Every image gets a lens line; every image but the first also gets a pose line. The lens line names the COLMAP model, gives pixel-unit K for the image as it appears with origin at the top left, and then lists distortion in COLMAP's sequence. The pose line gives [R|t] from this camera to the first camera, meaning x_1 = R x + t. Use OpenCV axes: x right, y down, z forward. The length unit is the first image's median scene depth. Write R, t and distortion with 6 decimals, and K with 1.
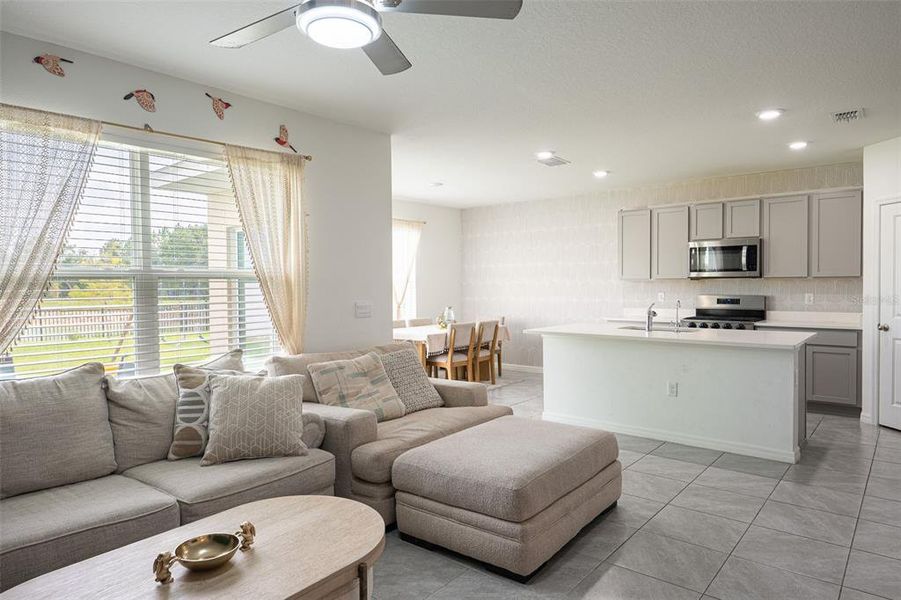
lens RADIAL K [[563.1, 0, 450.5], [0, 563.1, 300.0], [0, 0, 1]] dist [0.000653, 0.000352]
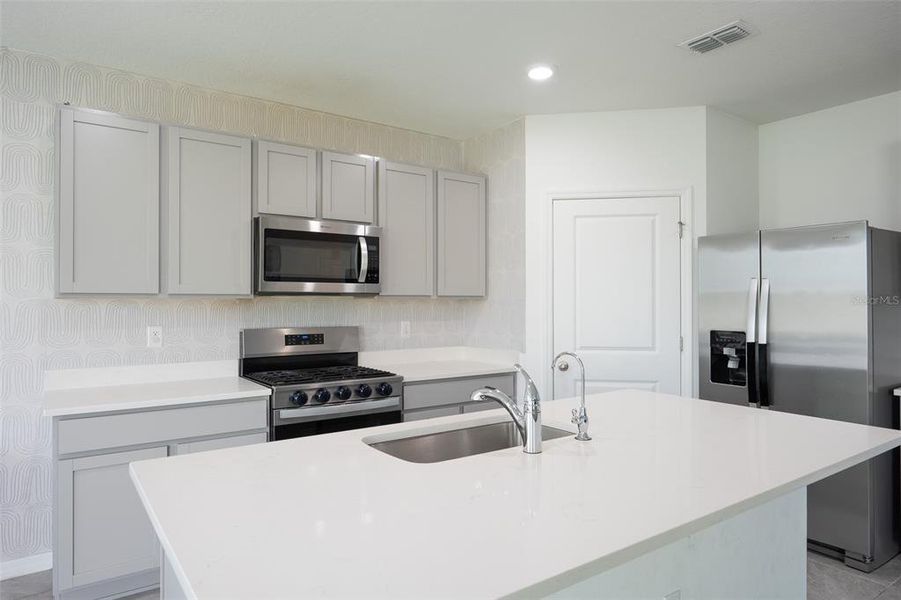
lens RADIAL K [[563.1, 0, 450.5], [0, 563.1, 300.0], [0, 0, 1]] dist [0.000653, 0.000352]
pose [[0.258040, 0.012353, 0.966055, 0.019295], [0.027235, 0.999428, -0.020054, -0.021090], [-0.965750, 0.031486, 0.257555, 0.758281]]
